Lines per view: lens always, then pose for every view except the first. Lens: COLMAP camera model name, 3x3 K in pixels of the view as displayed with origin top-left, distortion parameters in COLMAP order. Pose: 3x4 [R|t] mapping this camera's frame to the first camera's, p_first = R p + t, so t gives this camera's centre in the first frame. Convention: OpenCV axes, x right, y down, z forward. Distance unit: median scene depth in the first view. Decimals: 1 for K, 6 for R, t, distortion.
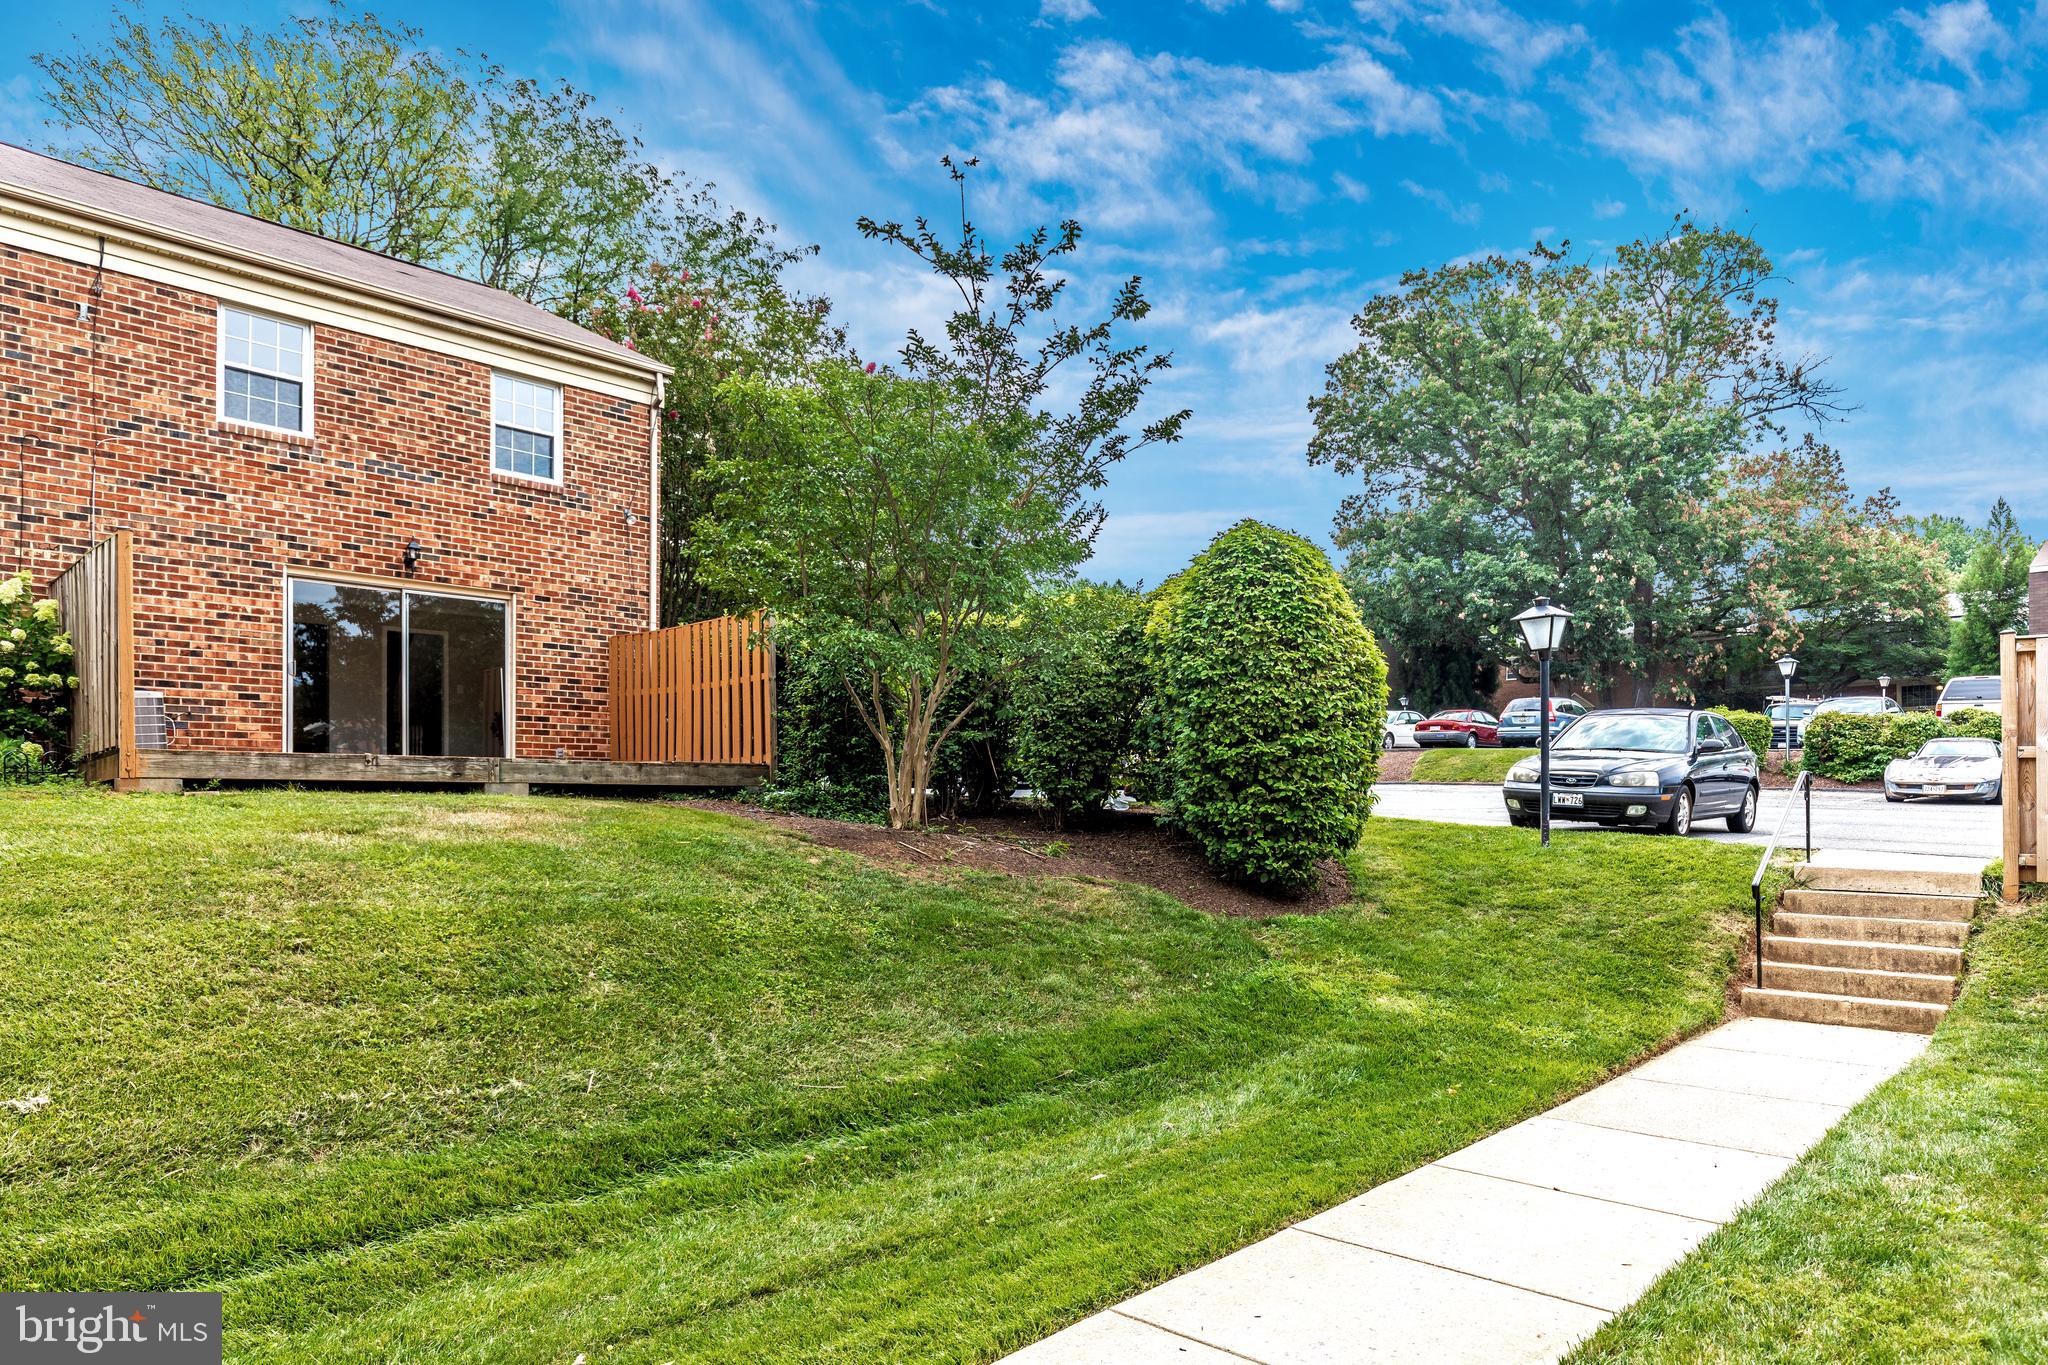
lens RADIAL K [[1246.2, 0, 1022.5], [0, 1246.2, 800.4], [0, 0, 1]] dist [-0.000801, -0.002294]
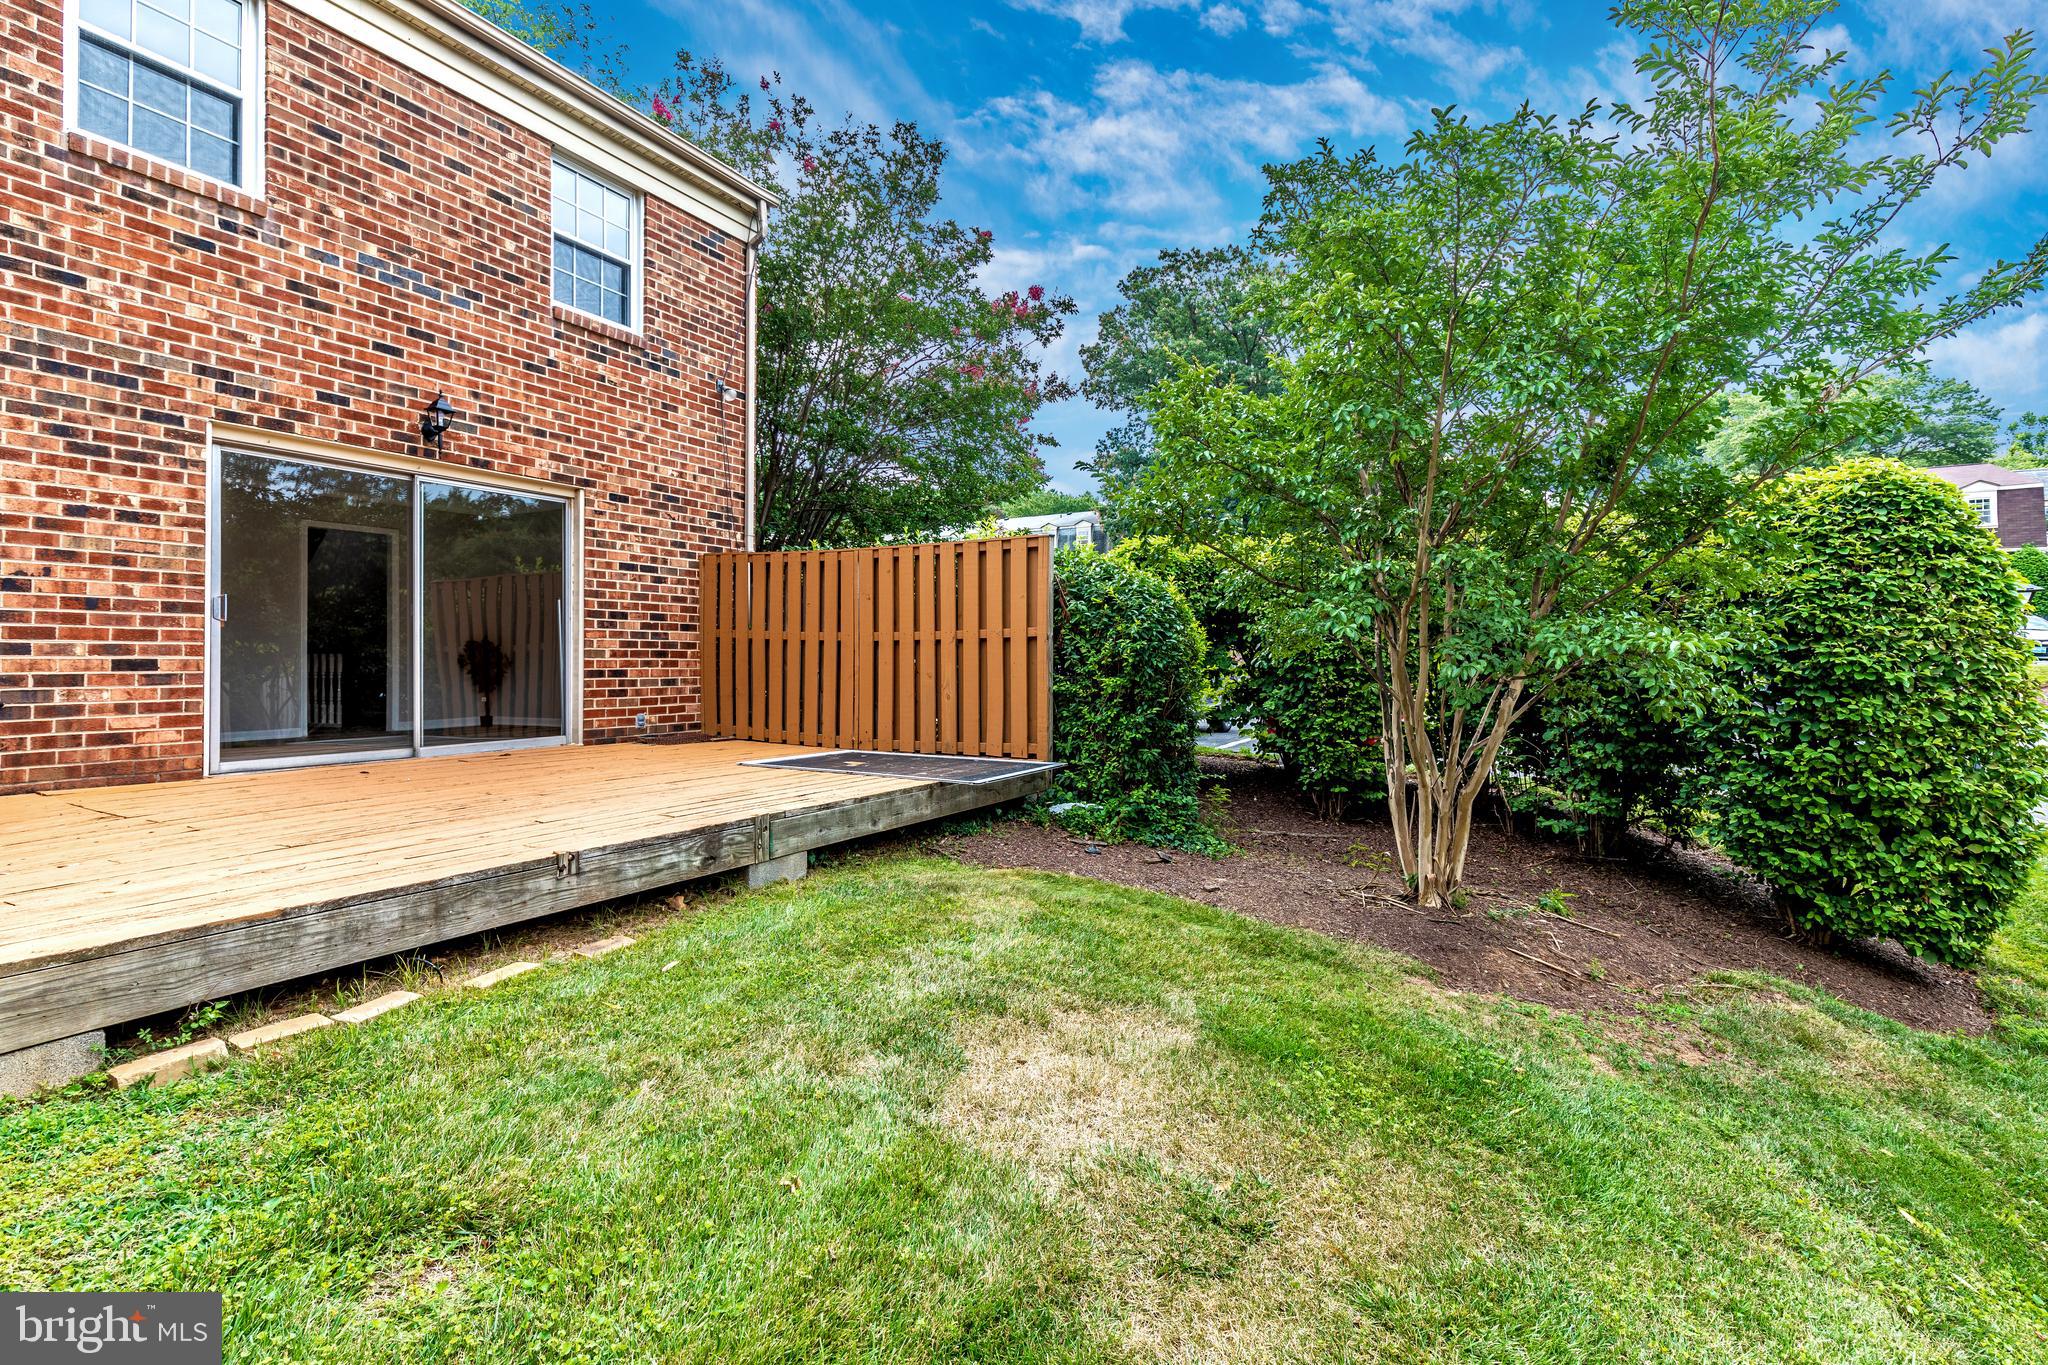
lens RADIAL K [[974.9, 0, 1046.4], [0, 974.9, 656.6], [0, 0, 1]] dist [0.002773, 0.000831]
pose [[0.956610, 0.004364, 0.291337, -0.371738], [-0.004419, 0.999990, -0.000469, -0.088567], [-0.291336, -0.000839, 0.956620, 0.489295]]
